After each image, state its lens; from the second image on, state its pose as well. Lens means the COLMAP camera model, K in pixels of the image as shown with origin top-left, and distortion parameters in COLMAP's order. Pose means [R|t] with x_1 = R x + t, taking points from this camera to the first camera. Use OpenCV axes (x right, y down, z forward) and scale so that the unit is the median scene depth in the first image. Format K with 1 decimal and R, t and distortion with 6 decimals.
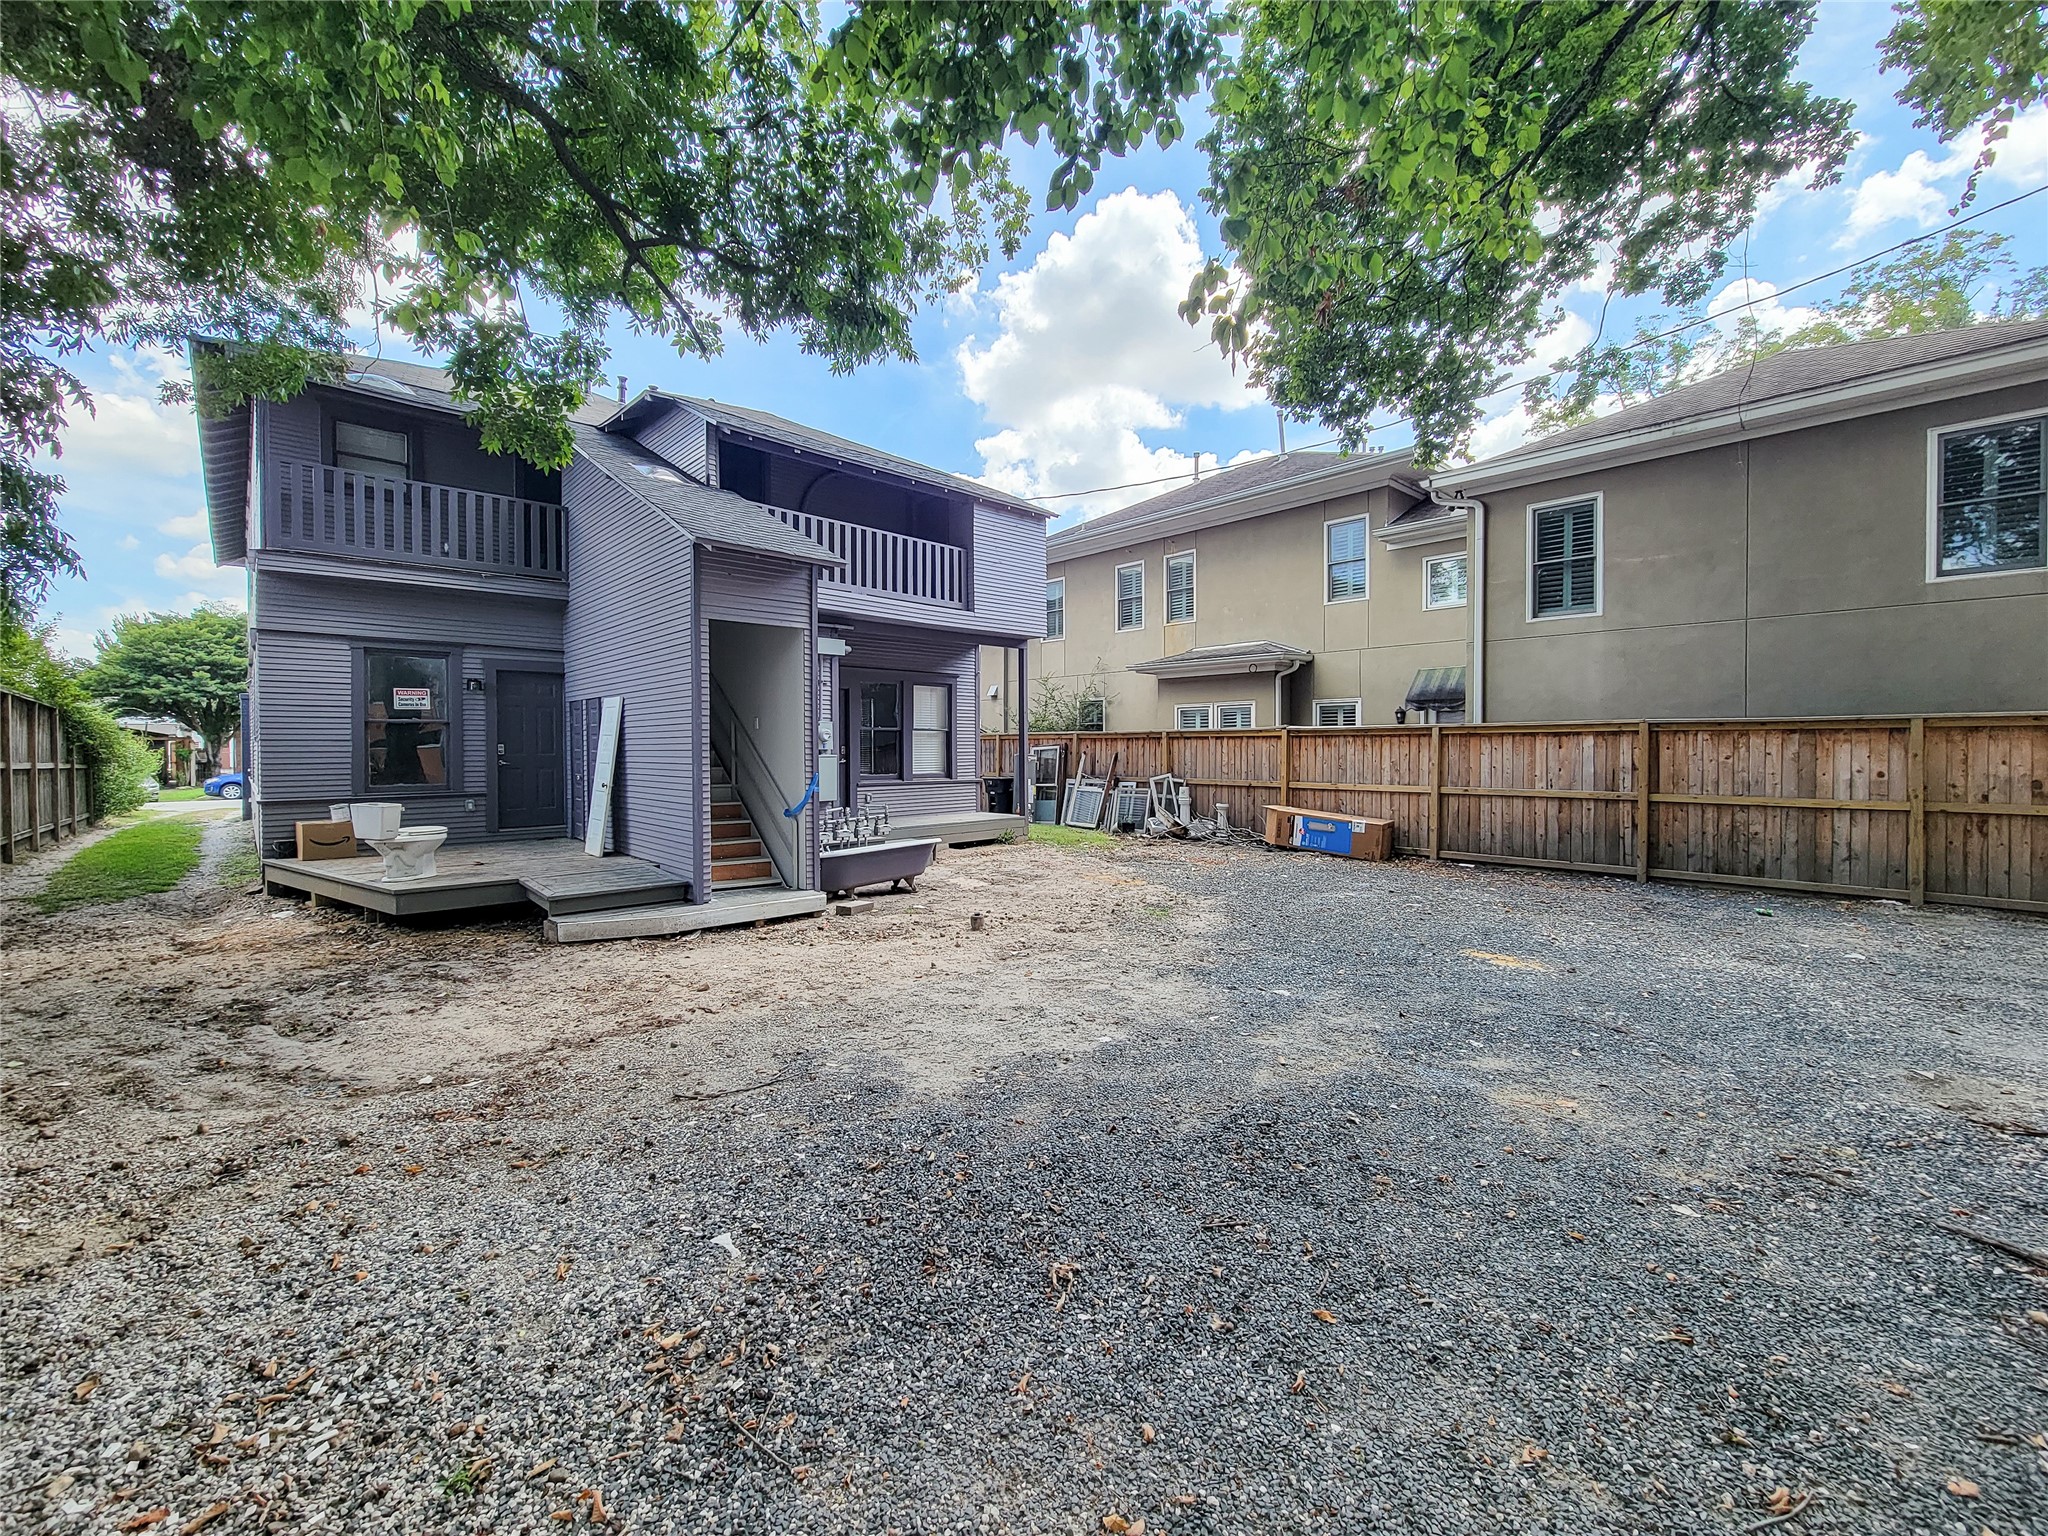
lens RADIAL K [[831.1, 0, 1024.0], [0, 831.1, 768.0], [0, 0, 1]] dist [0.001336, 0.000100]
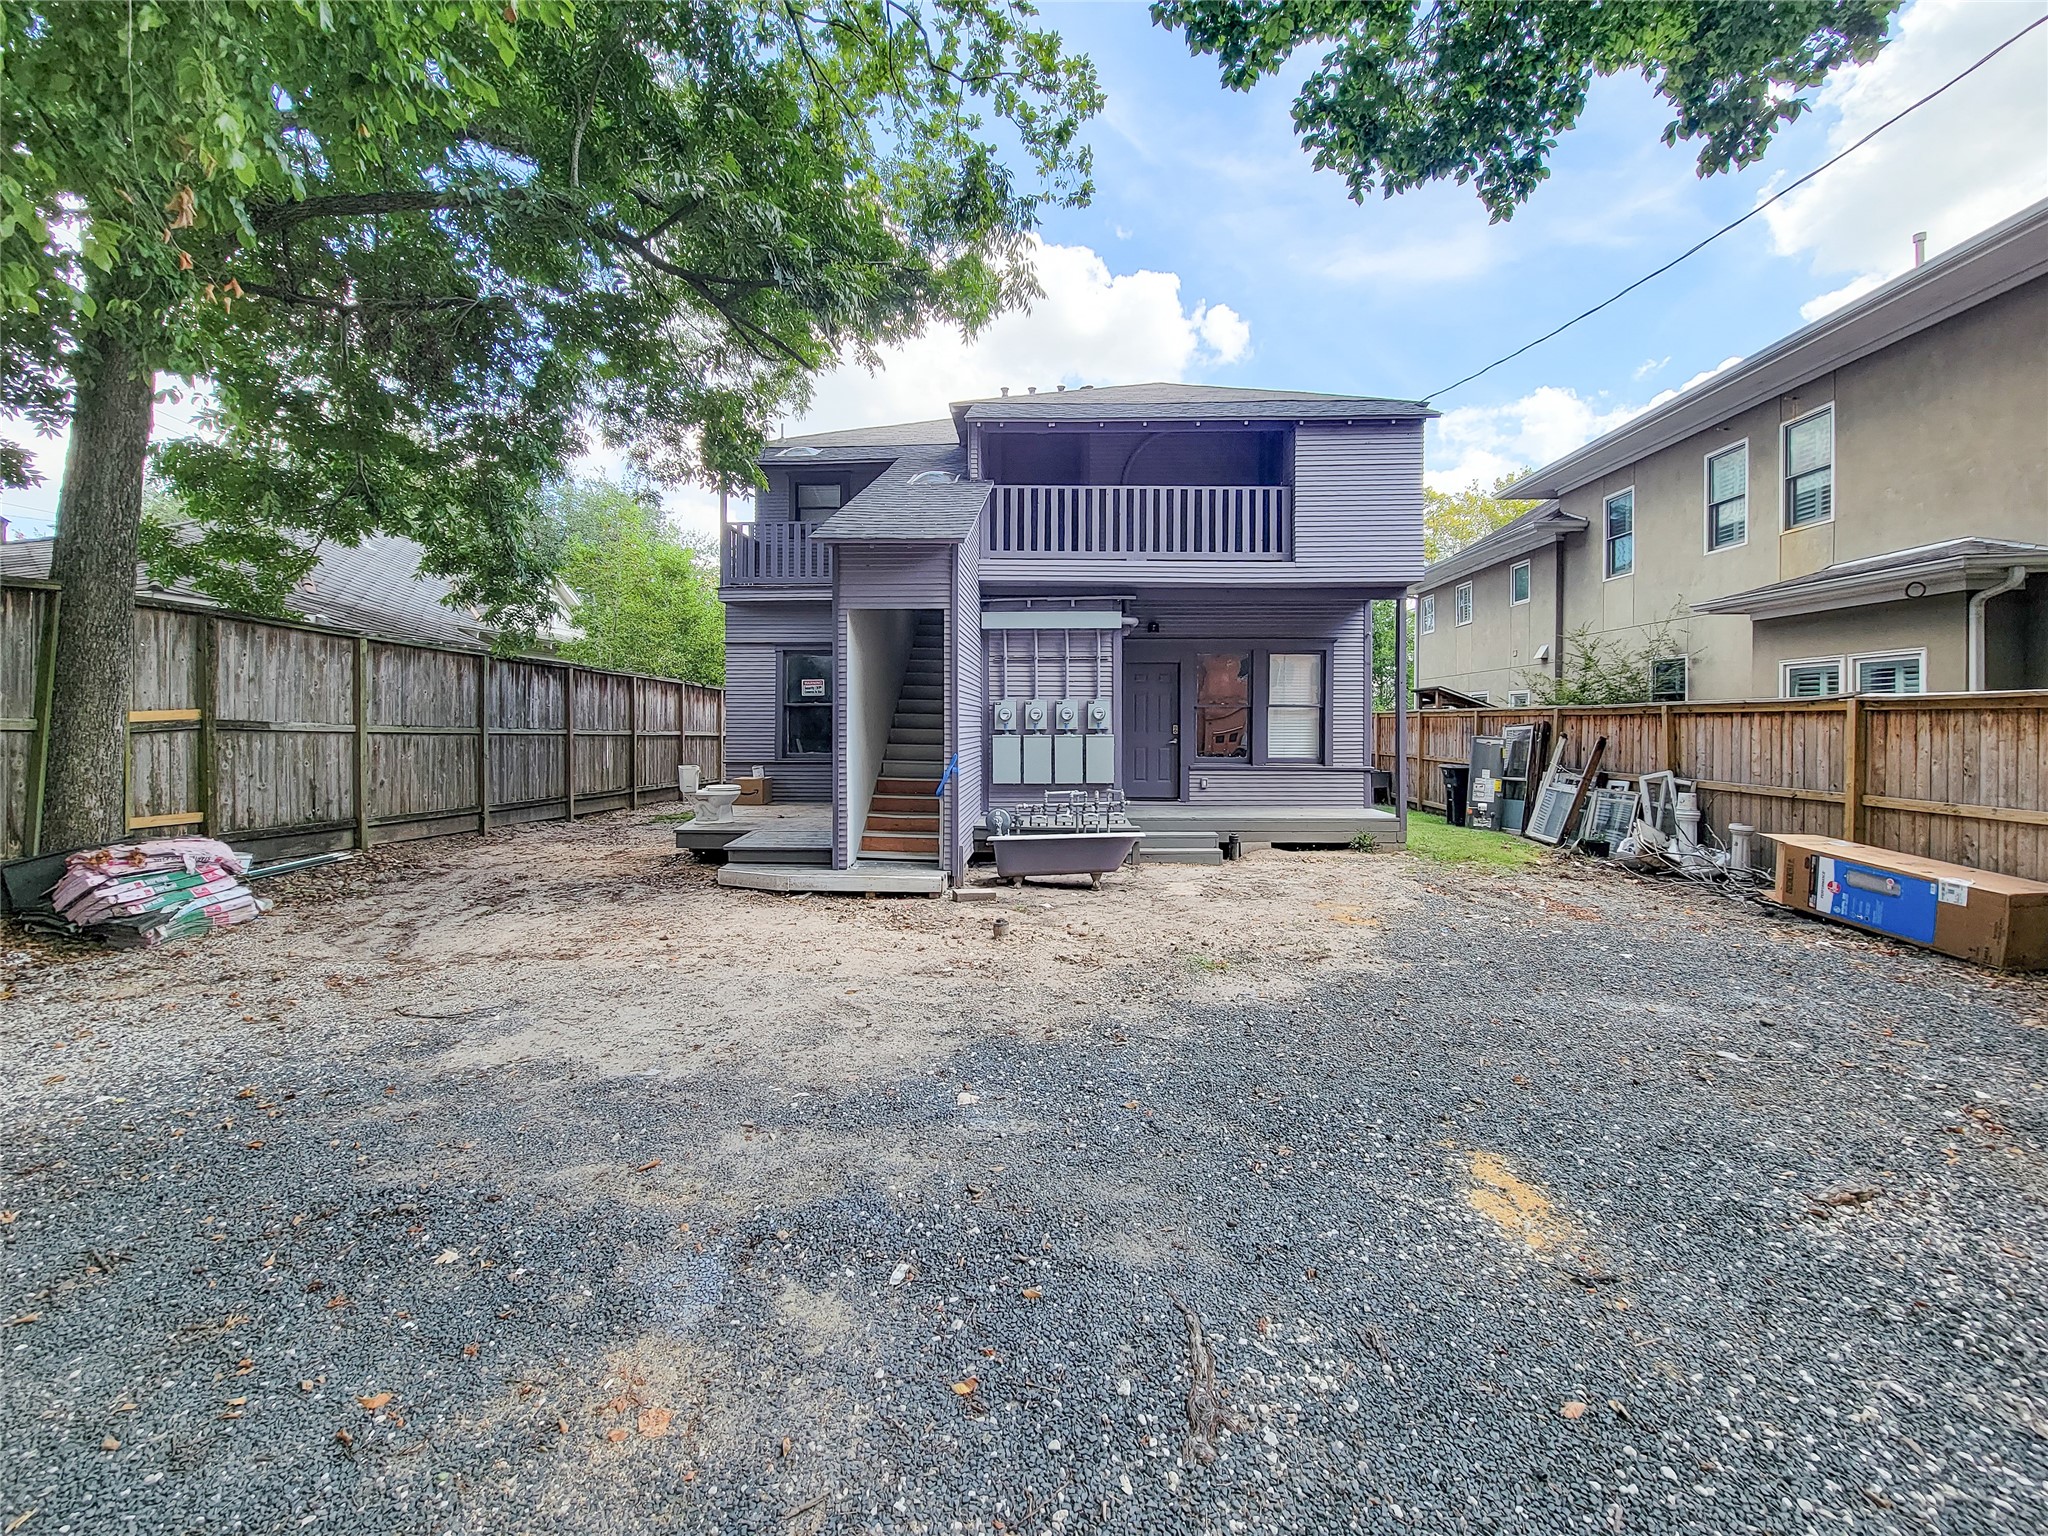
lens RADIAL K [[852.0, 0, 1027.0], [0, 852.0, 726.6], [0, 0, 1]] dist [0.002072, -0.000106]
pose [[0.705596, 0.007465, -0.708575, 0.357442], [-0.021947, 0.999695, -0.011322, -0.010757], [0.708274, 0.023540, 0.705545, 0.231744]]
